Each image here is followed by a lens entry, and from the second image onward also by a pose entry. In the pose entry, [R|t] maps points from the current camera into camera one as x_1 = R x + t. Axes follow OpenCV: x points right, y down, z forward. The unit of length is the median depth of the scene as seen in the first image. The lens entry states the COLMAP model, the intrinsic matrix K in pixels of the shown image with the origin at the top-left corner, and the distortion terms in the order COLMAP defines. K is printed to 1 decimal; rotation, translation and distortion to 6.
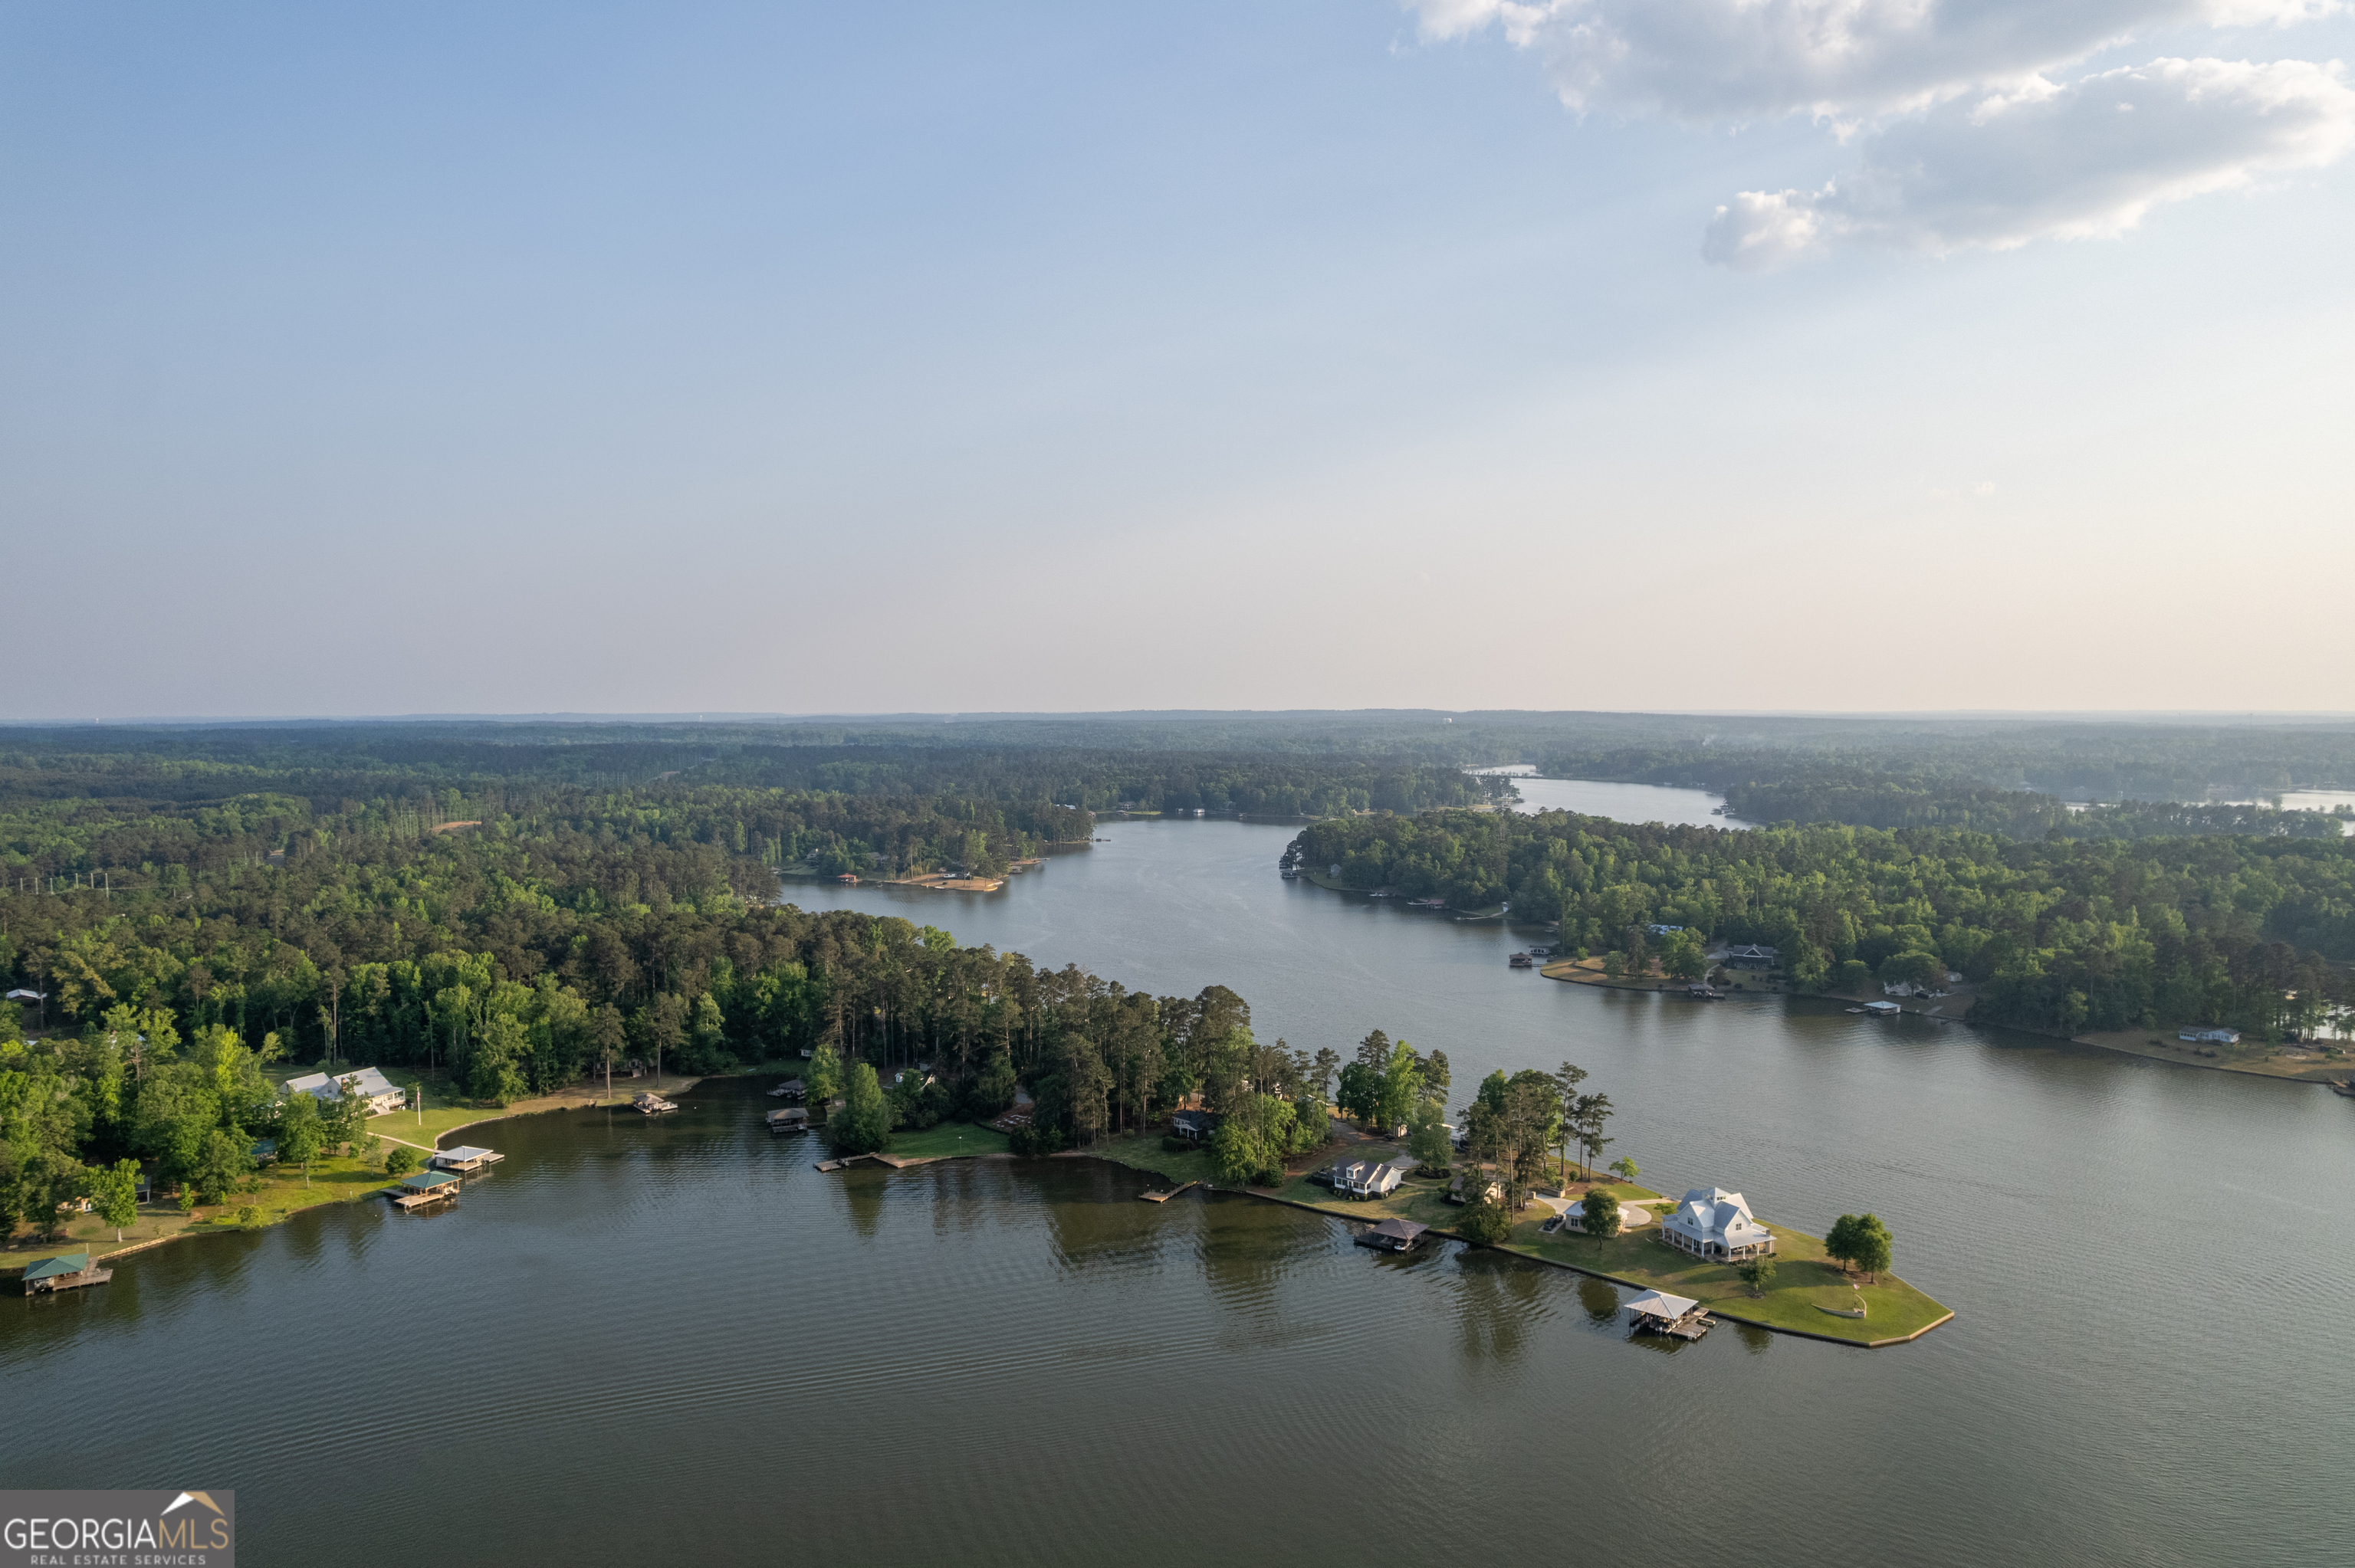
lens RADIAL K [[1518.0, 0, 1196.1], [0, 1518.0, 778.1], [0, 0, 1]] dist [-0.073035, 0.062643]
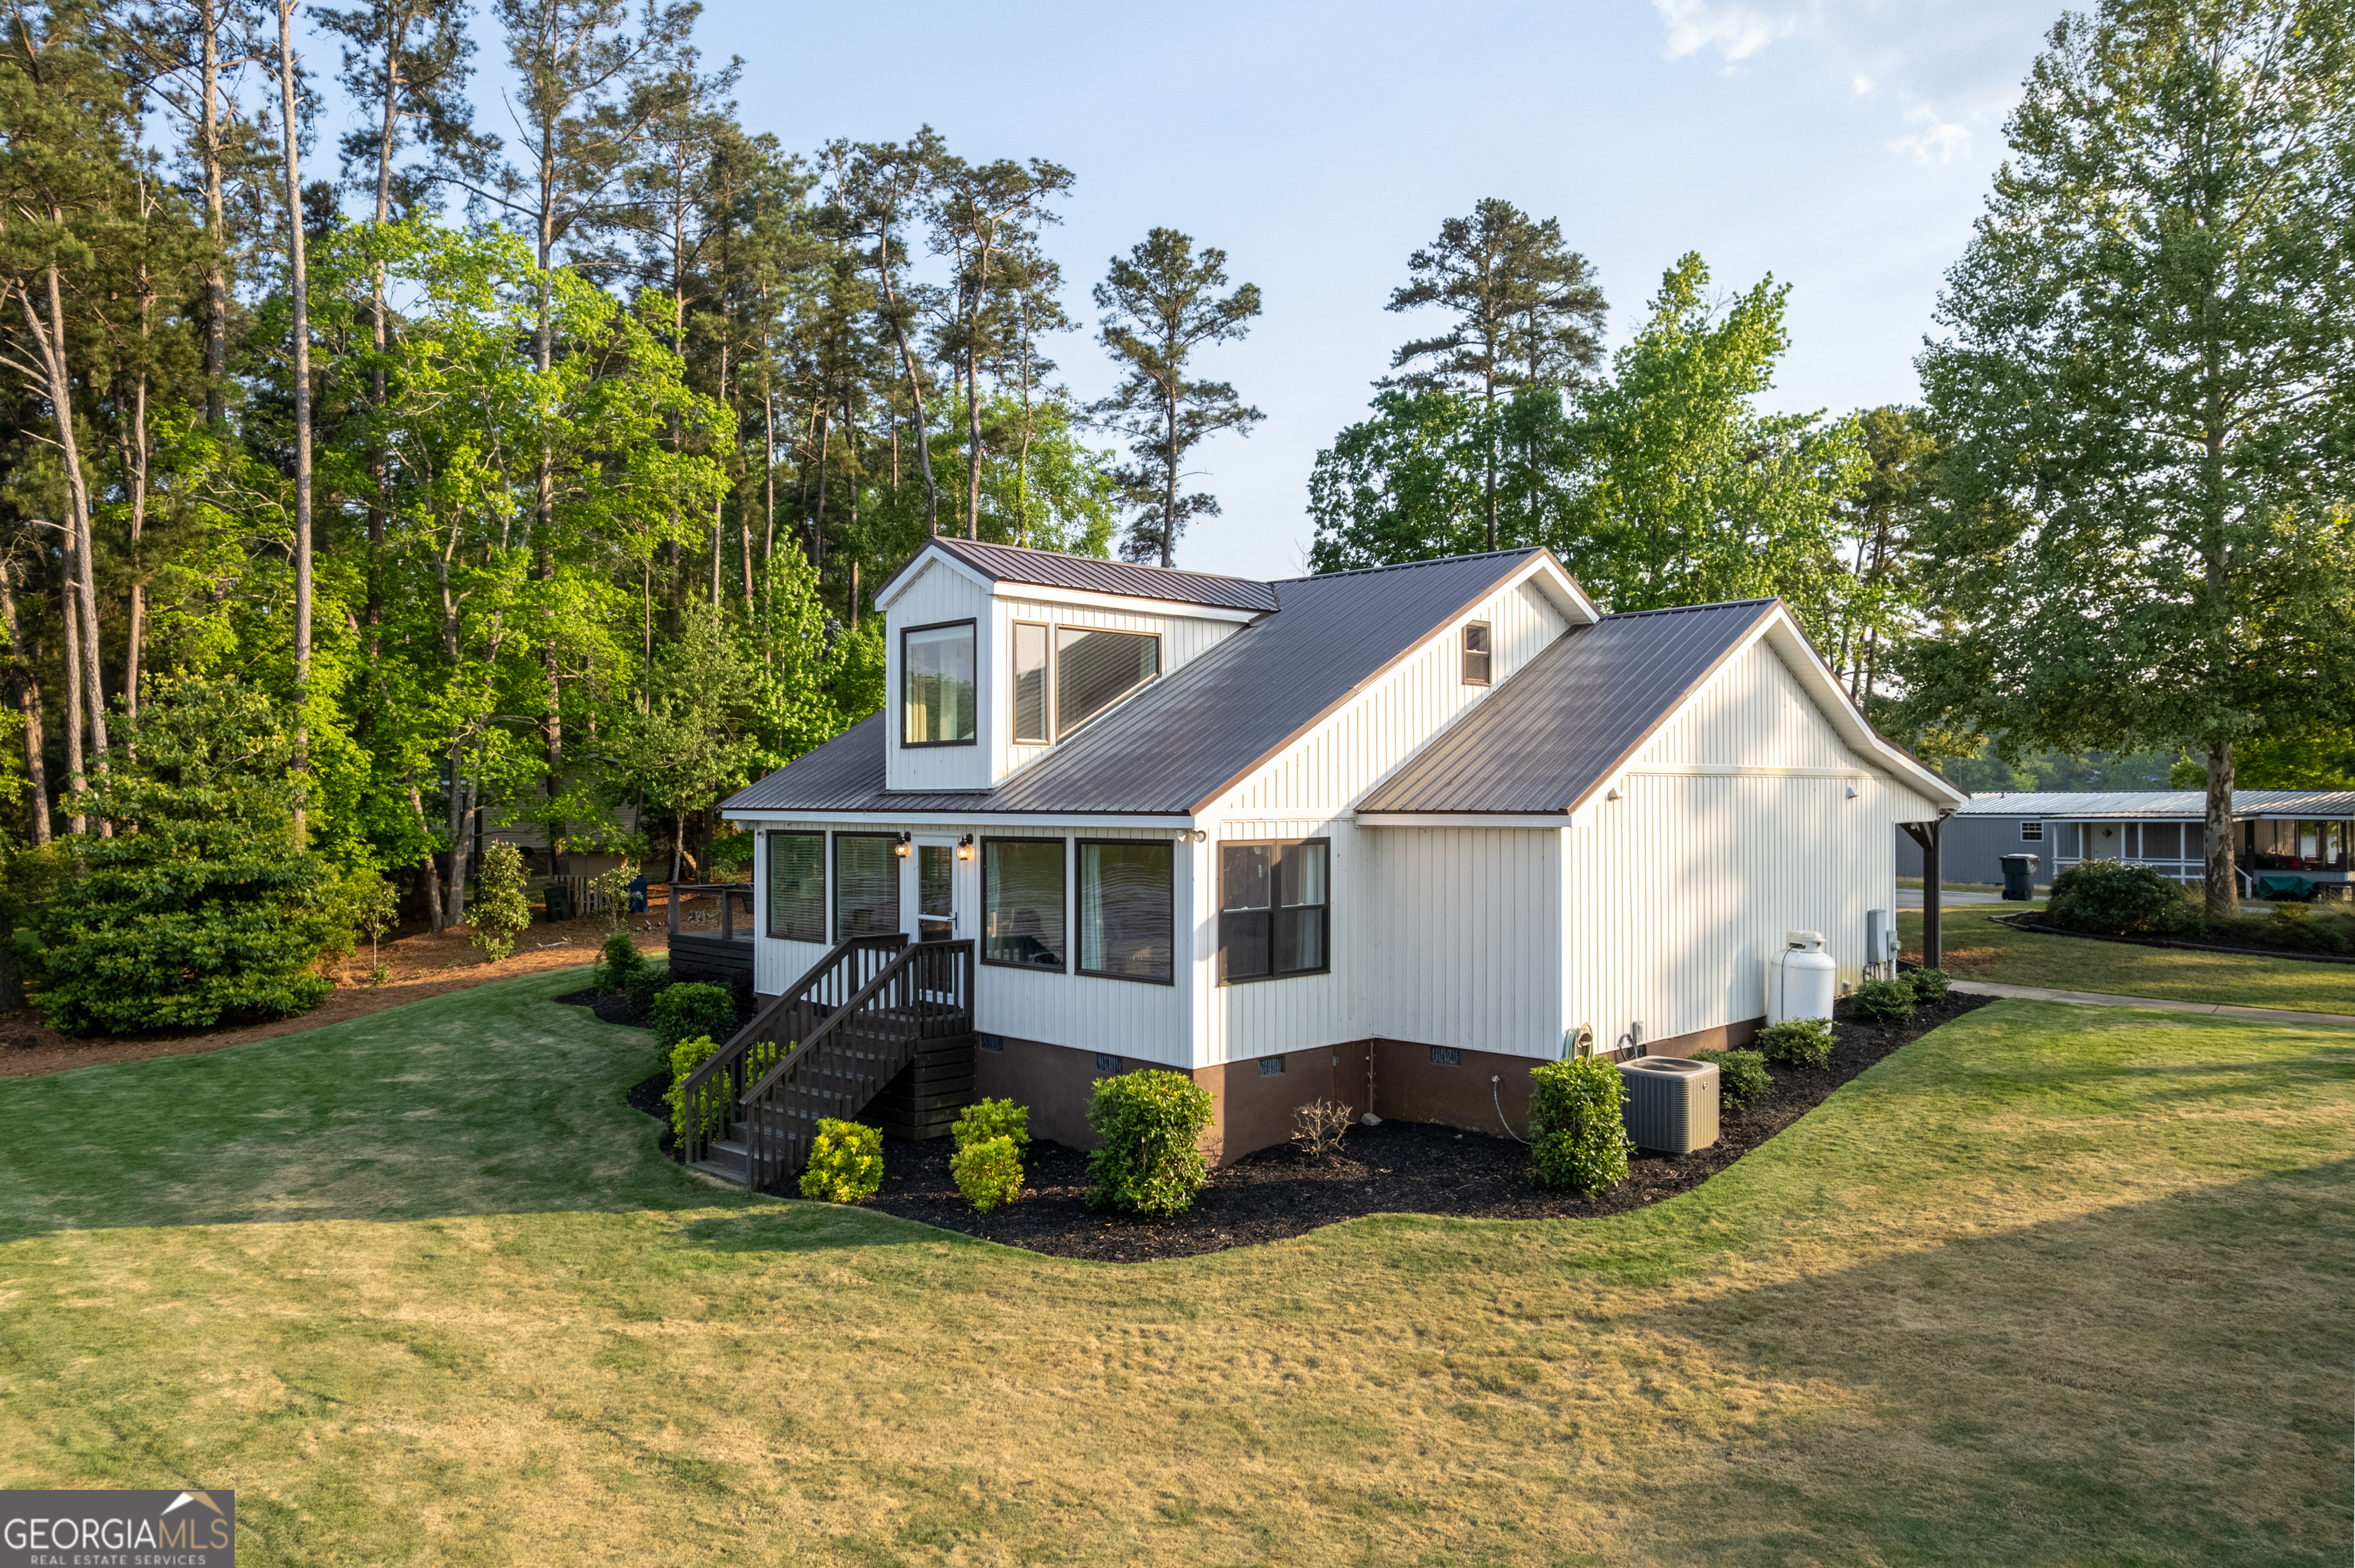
lens RADIAL K [[1599.3, 0, 1108.3], [0, 1599.3, 787.1], [0, 0, 1]] dist [-0.058491, 0.041804]
pose [[0.987208, -0.010481, -0.159095, 0.118185], [0.001487, 0.998399, -0.056543, 0.272399], [0.159433, 0.055583, 0.985643, 0.962493]]
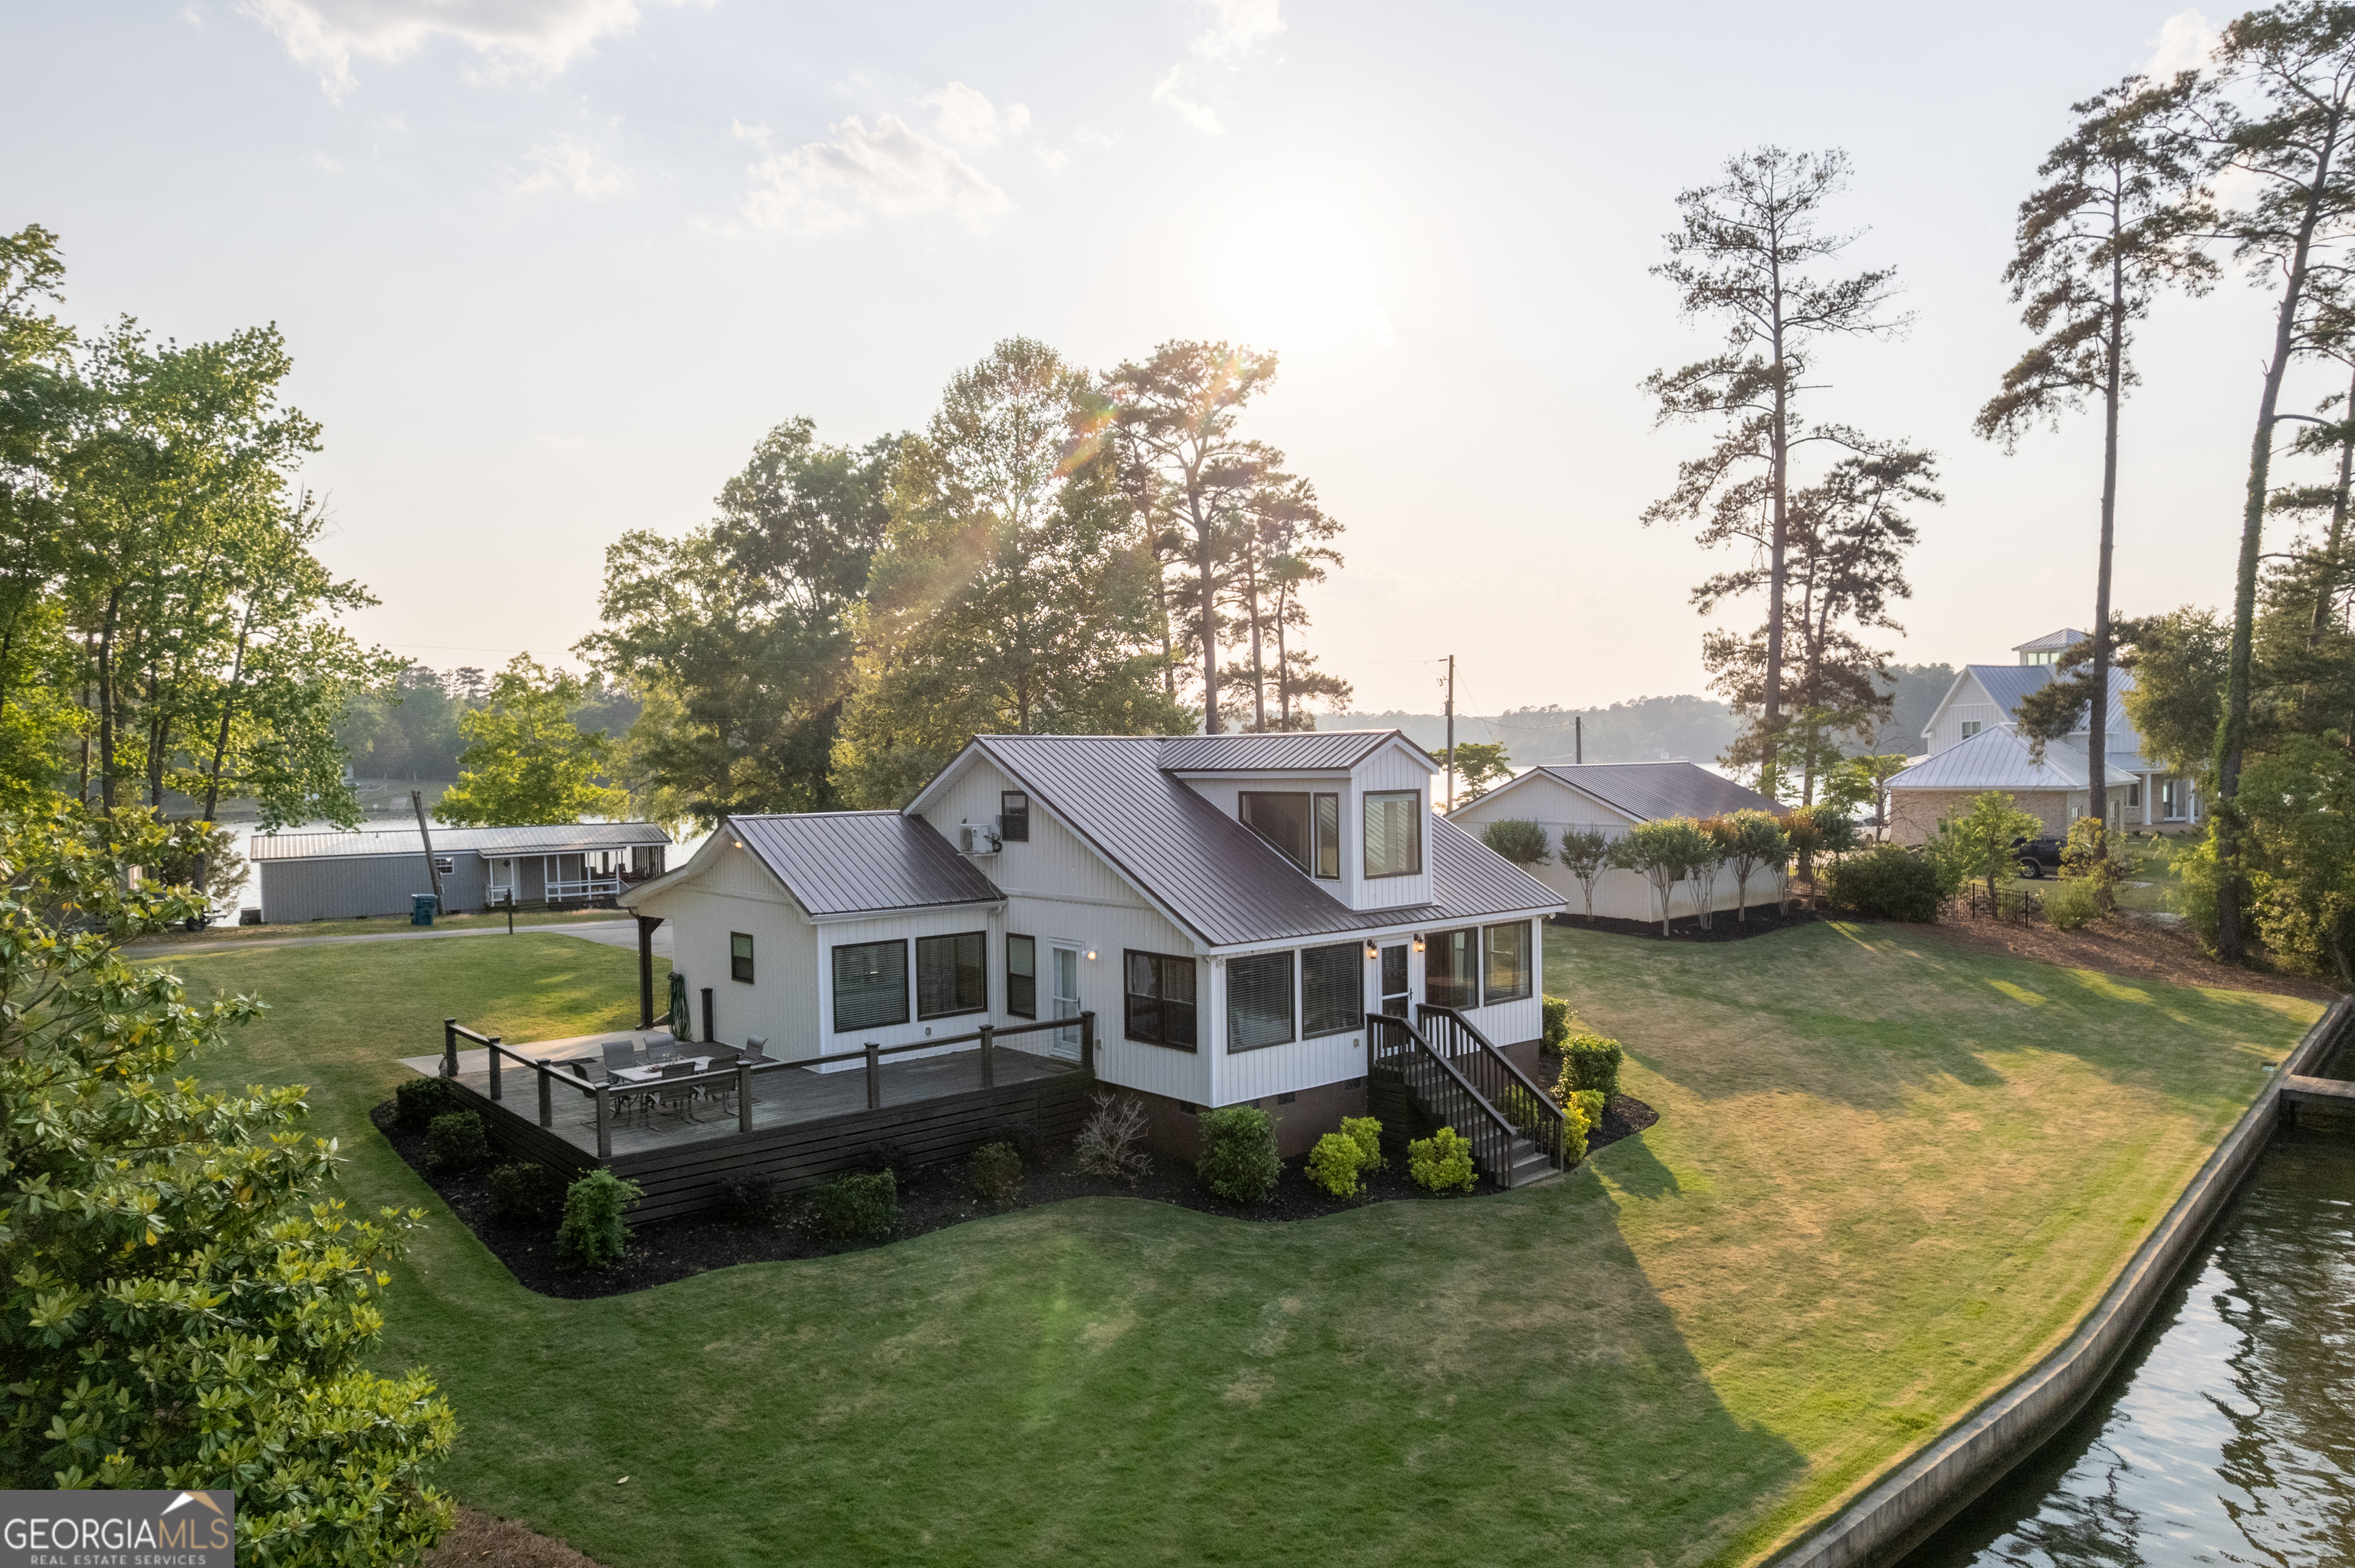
lens RADIAL K [[1518.0, 0, 1184.2], [0, 1518.0, 796.9], [0, 0, 1]] dist [-0.073035, 0.062643]
pose [[0.194999, -0.033975, 0.980215, 0.028618], [0.063550, 0.997737, 0.021940, 0.261665], [-0.978742, 0.058014, 0.196717, 1.010850]]
